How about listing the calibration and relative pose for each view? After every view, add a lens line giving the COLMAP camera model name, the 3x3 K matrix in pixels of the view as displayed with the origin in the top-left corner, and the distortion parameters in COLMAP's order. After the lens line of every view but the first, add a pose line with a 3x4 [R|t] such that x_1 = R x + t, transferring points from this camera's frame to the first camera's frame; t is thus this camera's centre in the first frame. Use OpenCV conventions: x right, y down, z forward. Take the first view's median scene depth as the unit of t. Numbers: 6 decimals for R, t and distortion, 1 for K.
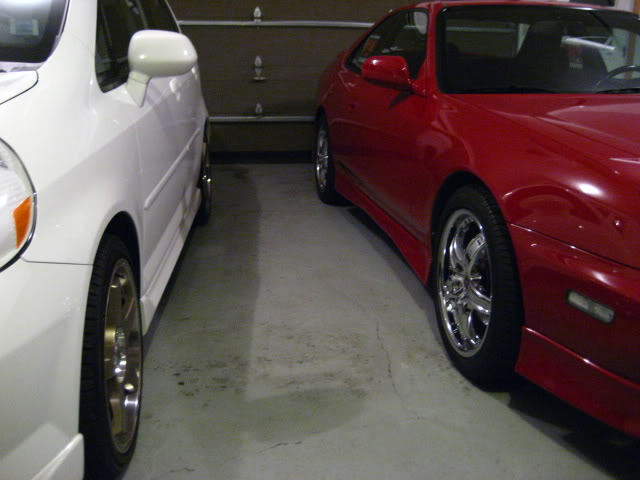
lens RADIAL K [[671.0, 0, 321.6], [0, 671.0, 255.4], [0, 0, 1]] dist [-0.078918, 0.000000]
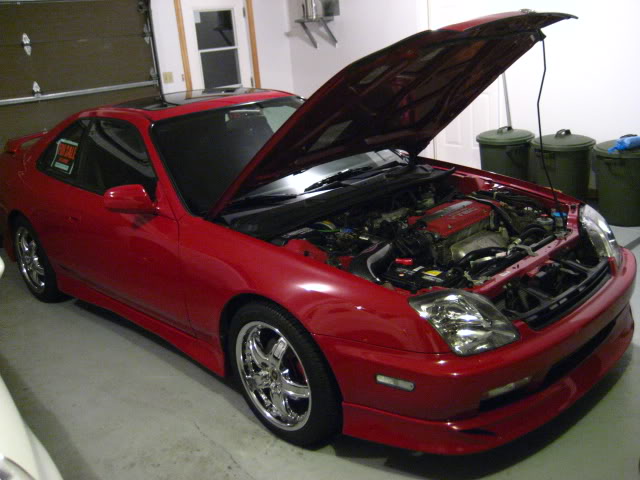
lens RADIAL K [[671.0, 0, 324.6], [0, 671.0, 244.2], [0, 0, 1]] dist [-0.078918, 0.000000]
pose [[0.821823, -0.253879, 0.510051, -0.280472], [0.257081, 0.964155, 0.065687, -0.249067], [-0.508445, 0.077141, 0.857632, -0.151222]]
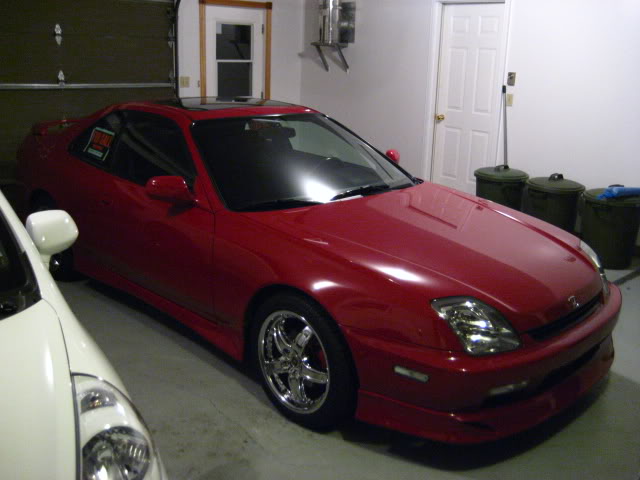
lens RADIAL K [[671.0, 0, 322.7], [0, 671.0, 241.4], [0, 0, 1]] dist [-0.078918, 0.000000]
pose [[0.820375, -0.144497, 0.553268, -0.455956], [0.148346, 0.988200, 0.038124, -0.242366], [-0.552248, 0.050799, 0.832131, -0.199621]]
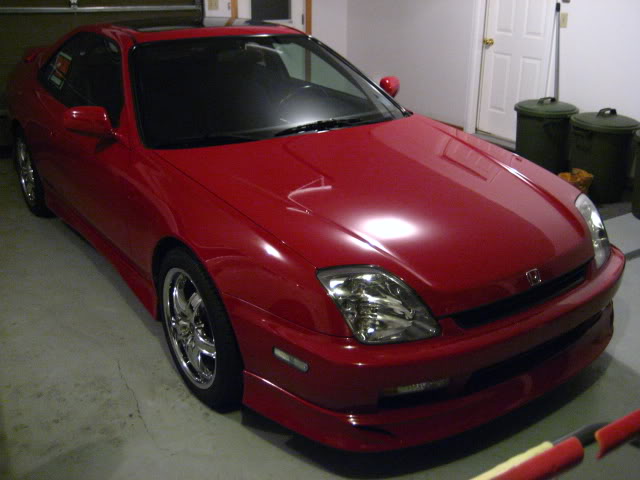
lens RADIAL K [[671.0, 0, 320.6], [0, 671.0, 235.4], [0, 0, 1]] dist [-0.078918, 0.000000]
pose [[0.902420, -0.159688, 0.400173, -0.024709], [0.126511, 0.986048, 0.108190, -0.212827], [-0.411866, -0.047006, 0.910031, -0.159501]]
